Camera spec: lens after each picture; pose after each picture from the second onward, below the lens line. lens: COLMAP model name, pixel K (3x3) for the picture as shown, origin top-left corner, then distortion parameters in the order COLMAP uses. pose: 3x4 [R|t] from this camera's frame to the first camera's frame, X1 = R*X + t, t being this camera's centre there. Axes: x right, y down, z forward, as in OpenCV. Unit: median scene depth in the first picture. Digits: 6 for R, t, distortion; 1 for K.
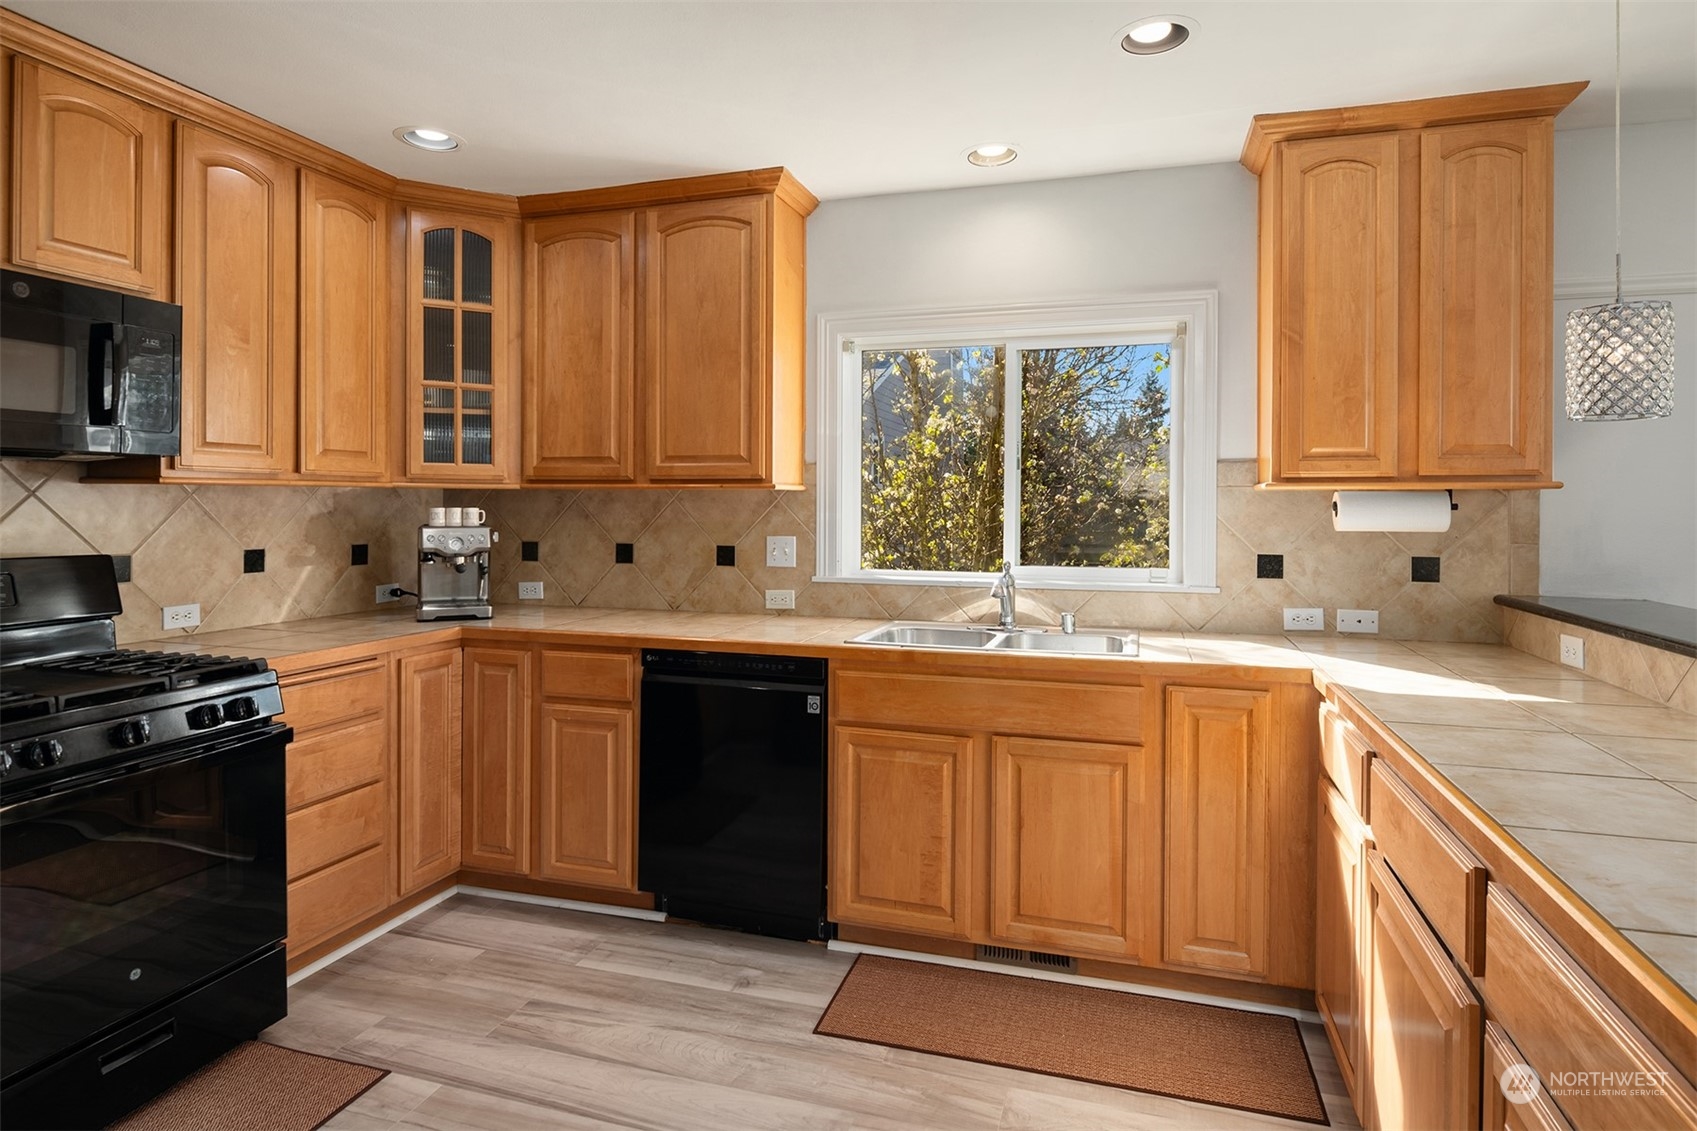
lens RADIAL K [[907.3, 0, 848.5], [0, 907.3, 565.5], [0, 0, 1]] dist [0.000896, -0.000082]
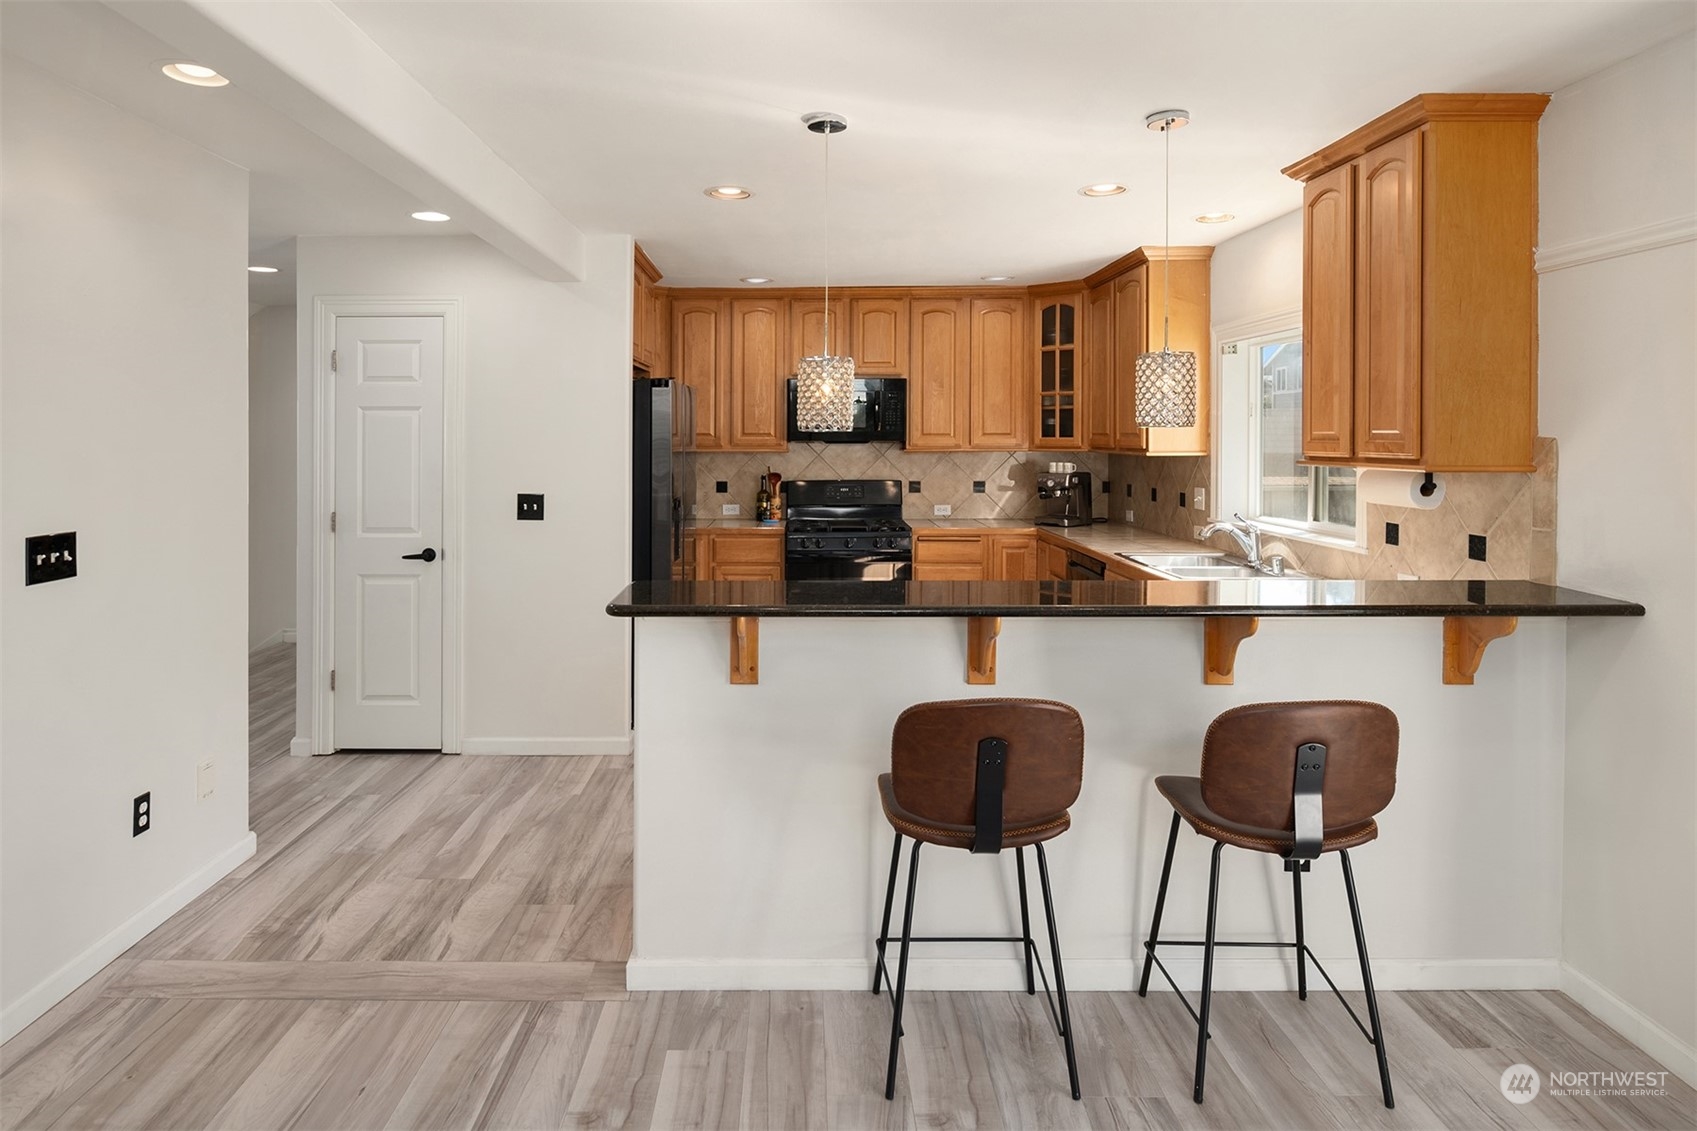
lens RADIAL K [[907.3, 0, 848.5], [0, 907.3, 565.5], [0, 0, 1]] dist [0.000896, -0.000082]
pose [[0.365527, 0.127013, -0.922094, 1.127967], [-0.064314, 0.991725, 0.111109, -0.037044], [0.928576, 0.018690, 0.370671, -0.024429]]
